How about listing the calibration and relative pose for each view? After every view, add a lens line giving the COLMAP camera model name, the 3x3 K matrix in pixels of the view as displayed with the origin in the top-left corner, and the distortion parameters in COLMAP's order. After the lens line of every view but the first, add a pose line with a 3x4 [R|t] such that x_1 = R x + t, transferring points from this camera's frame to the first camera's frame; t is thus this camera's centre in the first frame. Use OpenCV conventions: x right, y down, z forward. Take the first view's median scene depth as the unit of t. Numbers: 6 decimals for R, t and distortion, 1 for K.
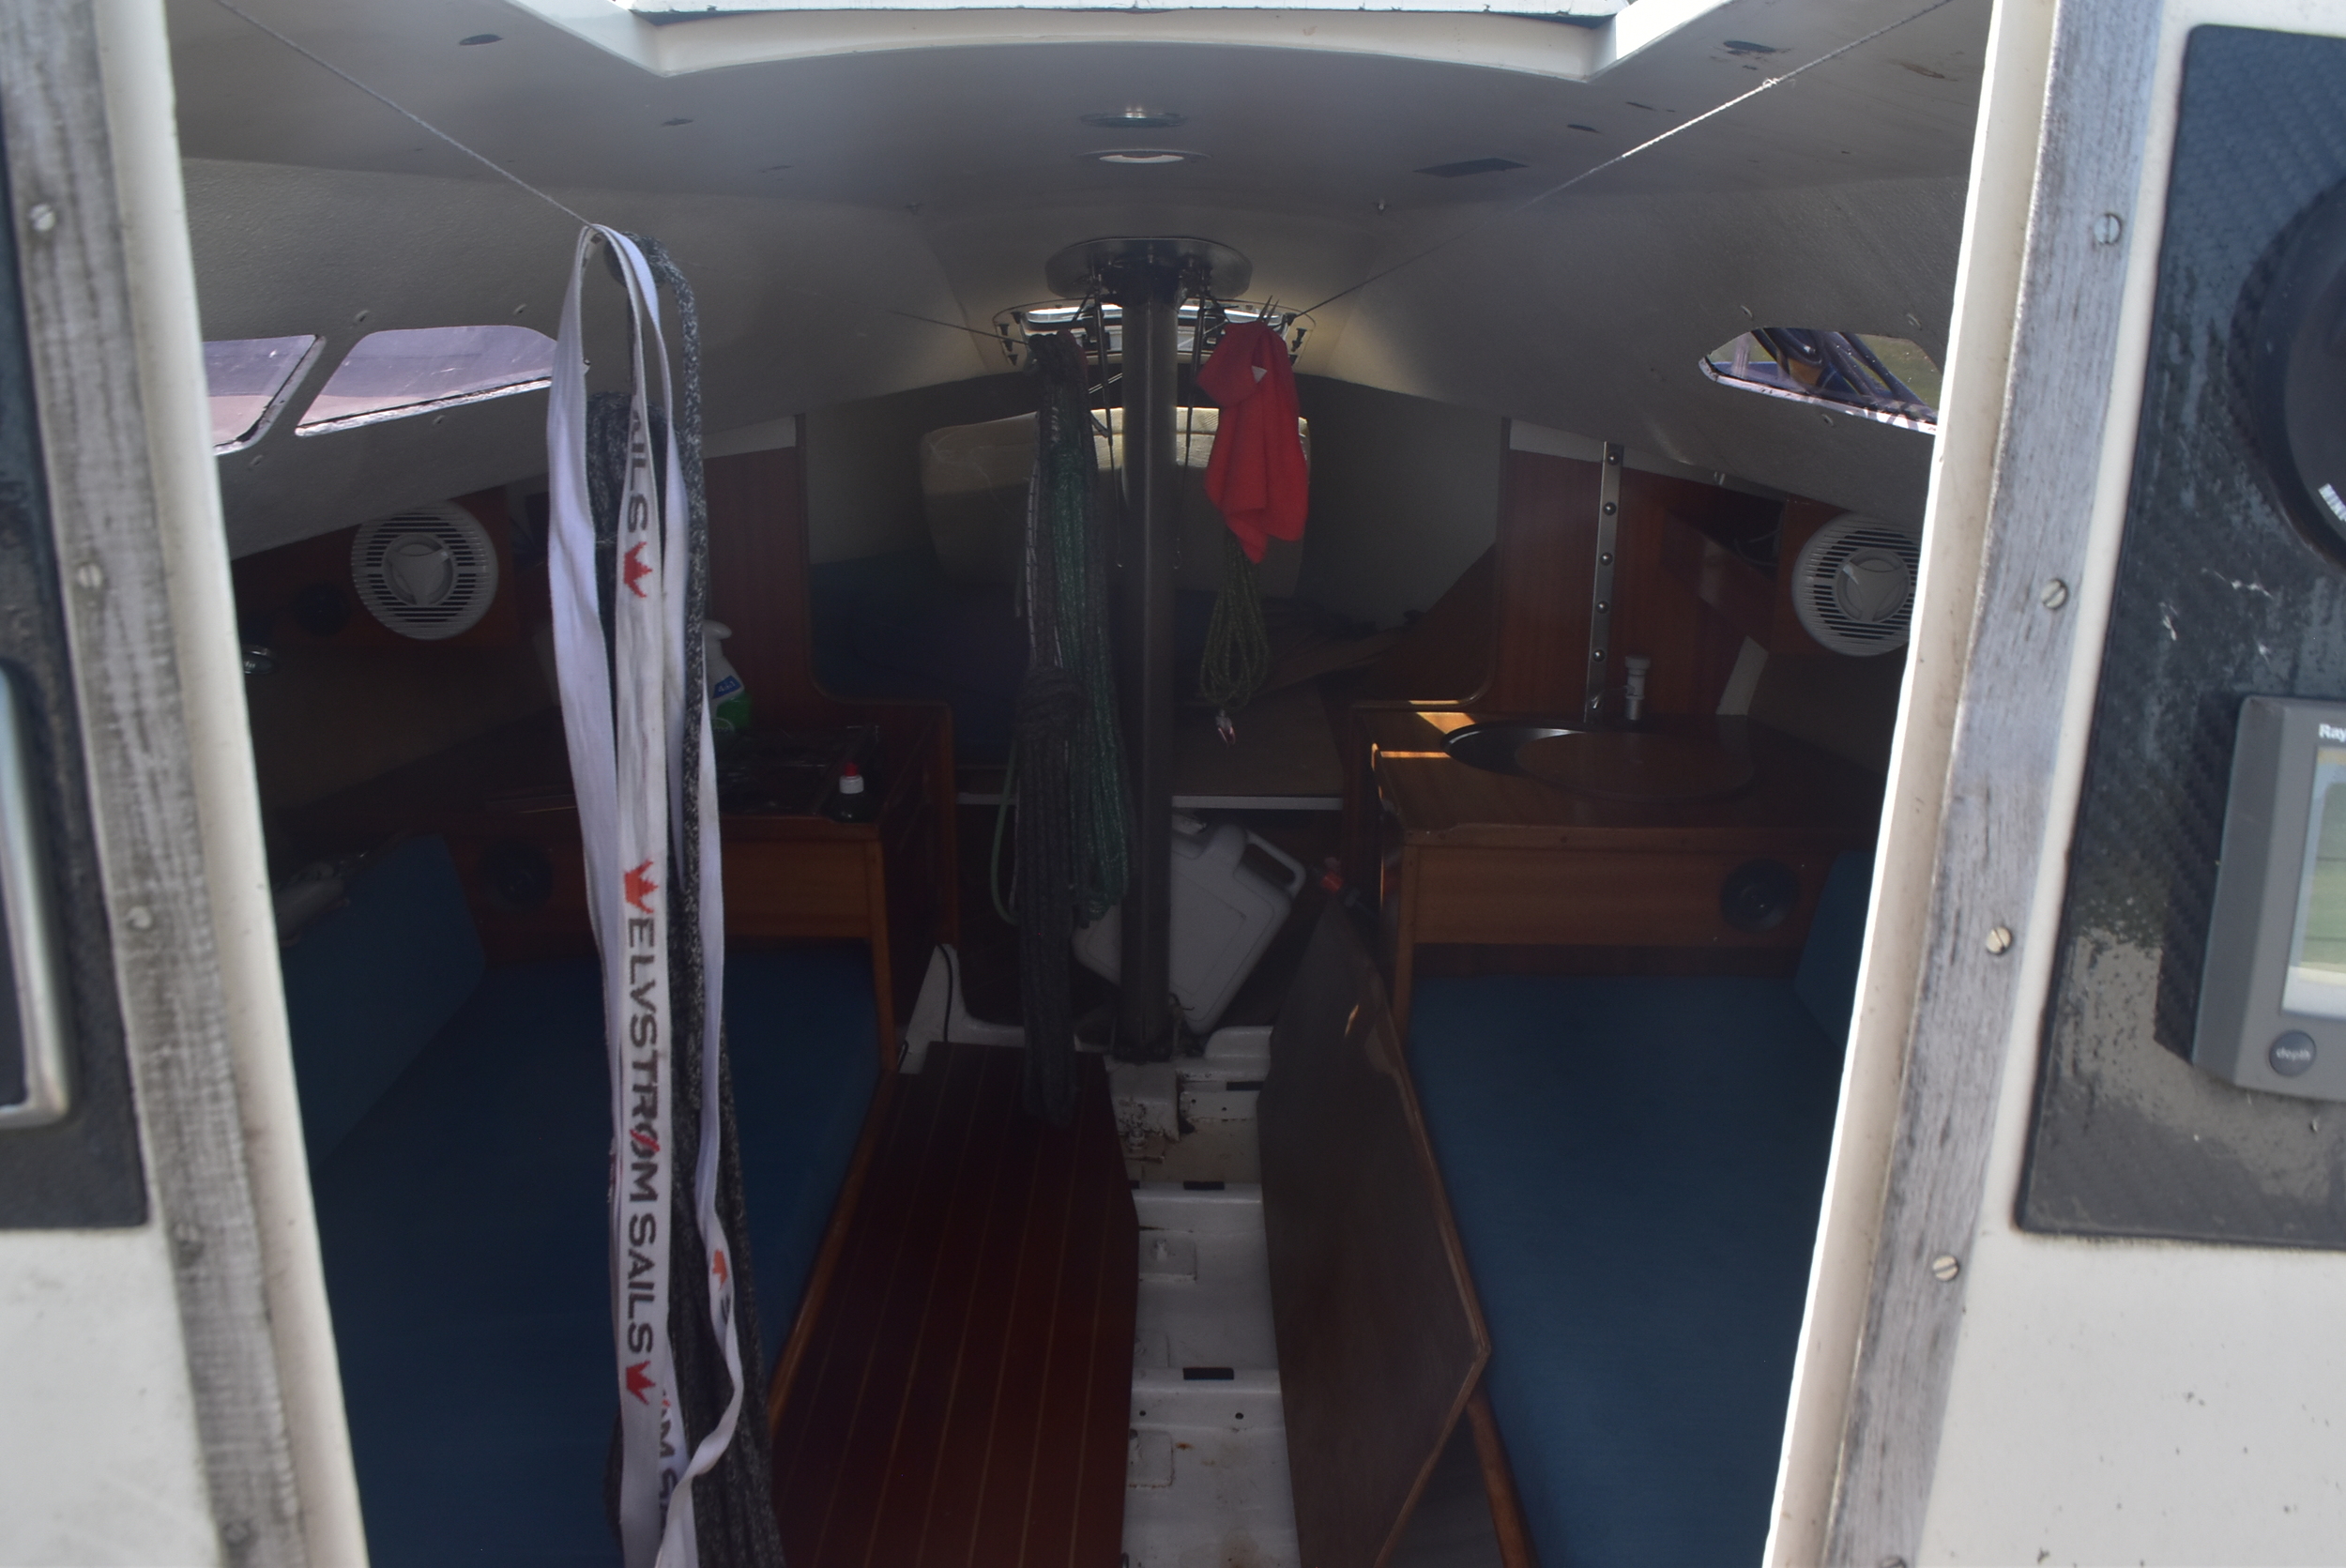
lens RADIAL K [[1825.9, 0, 1051.7], [0, 1825.9, 752.7], [0, 0, 1]] dist [-0.081746, 0.010855]
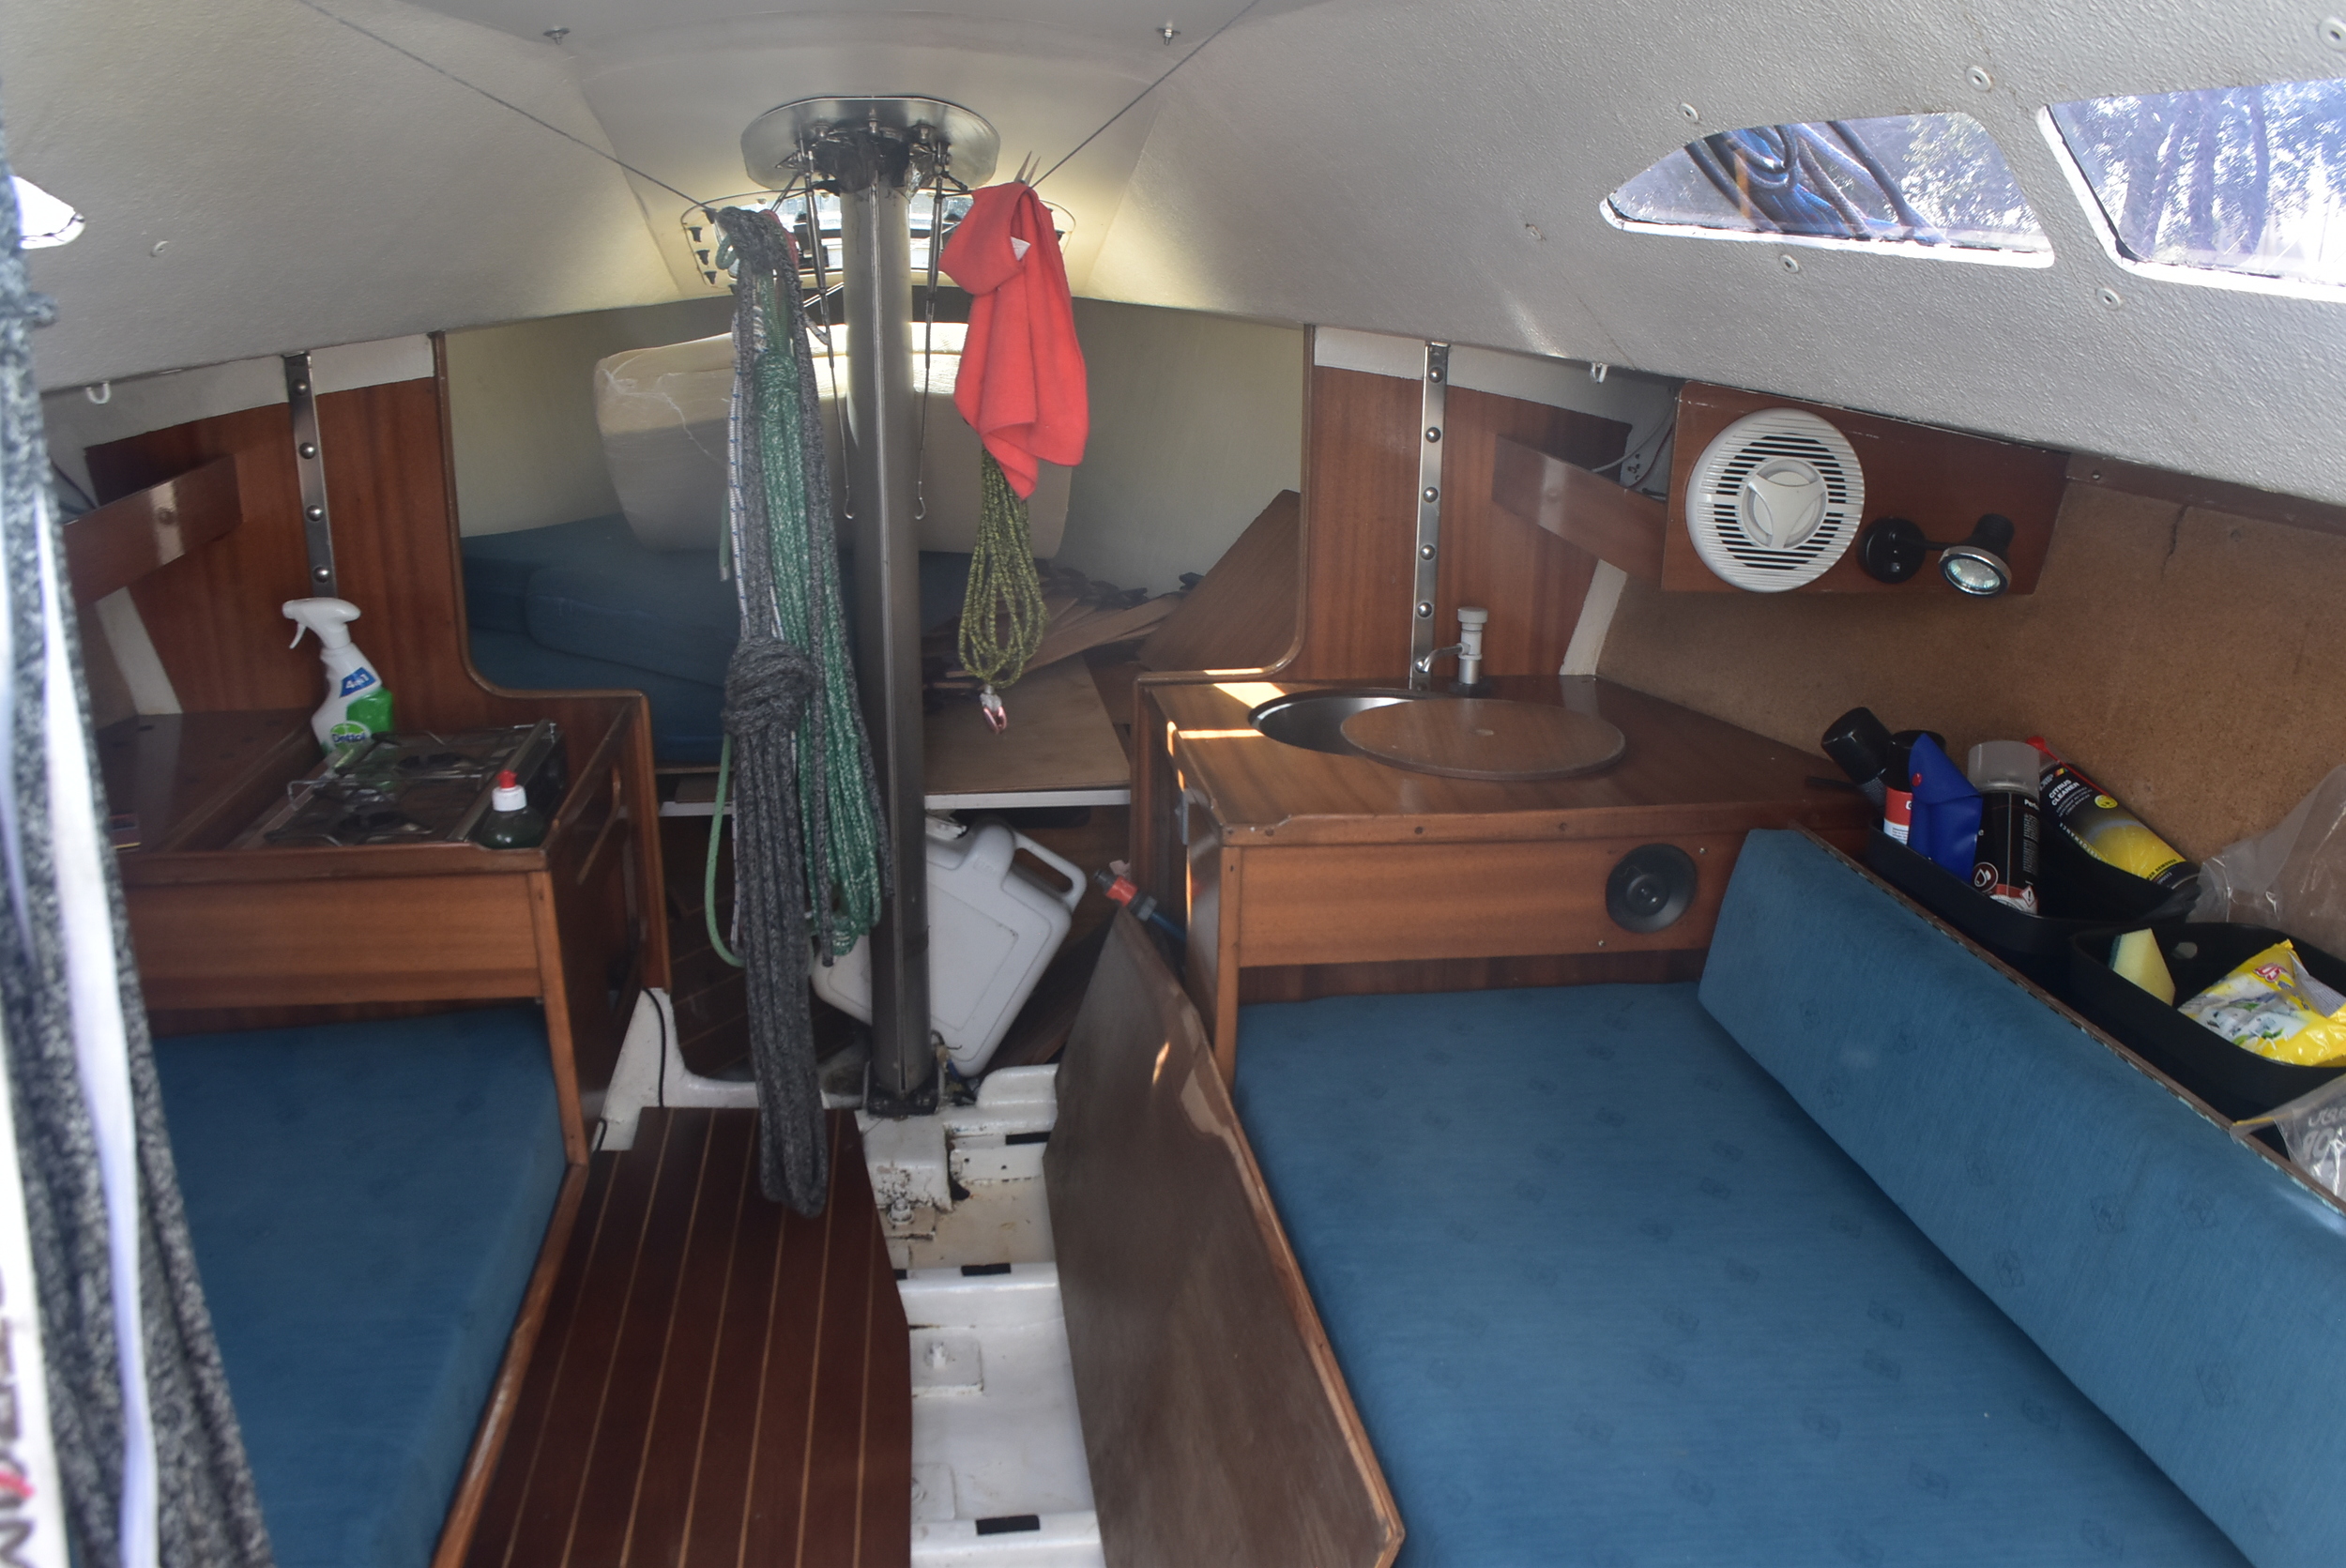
lens RADIAL K [[1821.8, 0, 1090.9], [0, 1821.8, 812.5], [0, 0, 1]] dist [-0.006783, 0.000816]
pose [[0.985986, -0.042874, 0.161227, 0.006643], [0.037308, 0.998604, 0.037396, 0.003379], [-0.162606, -0.030857, 0.986209, 0.180984]]
